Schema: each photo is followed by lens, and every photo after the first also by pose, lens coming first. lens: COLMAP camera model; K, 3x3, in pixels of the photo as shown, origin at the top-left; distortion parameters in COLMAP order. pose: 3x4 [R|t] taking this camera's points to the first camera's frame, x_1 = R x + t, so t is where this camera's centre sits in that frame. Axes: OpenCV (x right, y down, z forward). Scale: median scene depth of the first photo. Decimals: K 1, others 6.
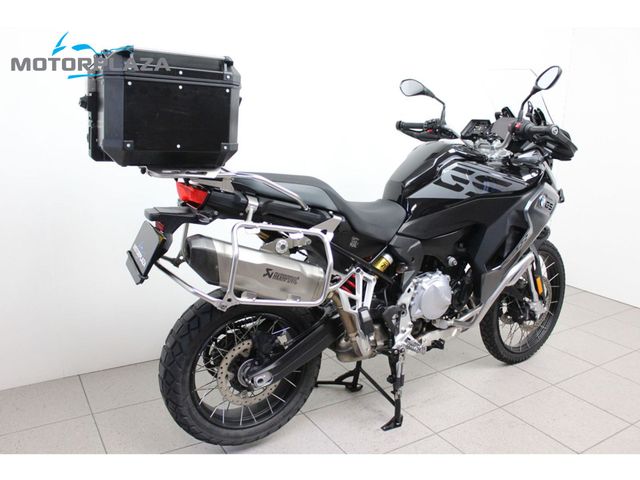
lens RADIAL K [[529.1, 0, 320.0], [0, 529.1, 240.0], [0, 0, 1]] dist [-0.176091, 0.156802]
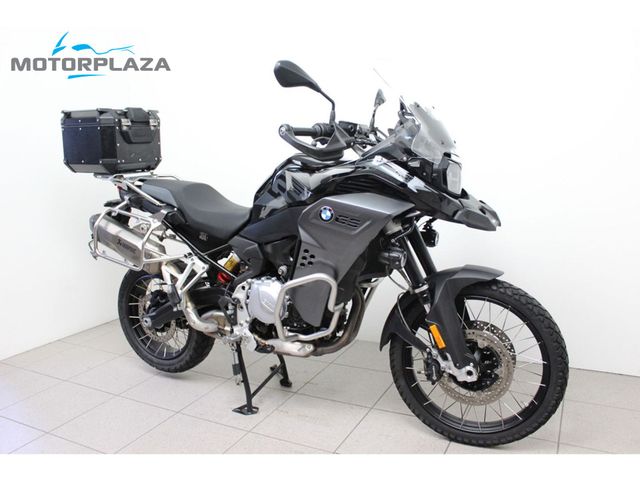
lens RADIAL K [[529.1, 0, 320.0], [0, 529.1, 240.0], [0, 0, 1]] dist [-0.176091, 0.156802]
pose [[0.527385, 0.096989, -0.844072, 1.174101], [-0.145388, 0.989112, 0.022815, -0.051477], [0.837095, 0.110686, 0.535744, 0.533303]]
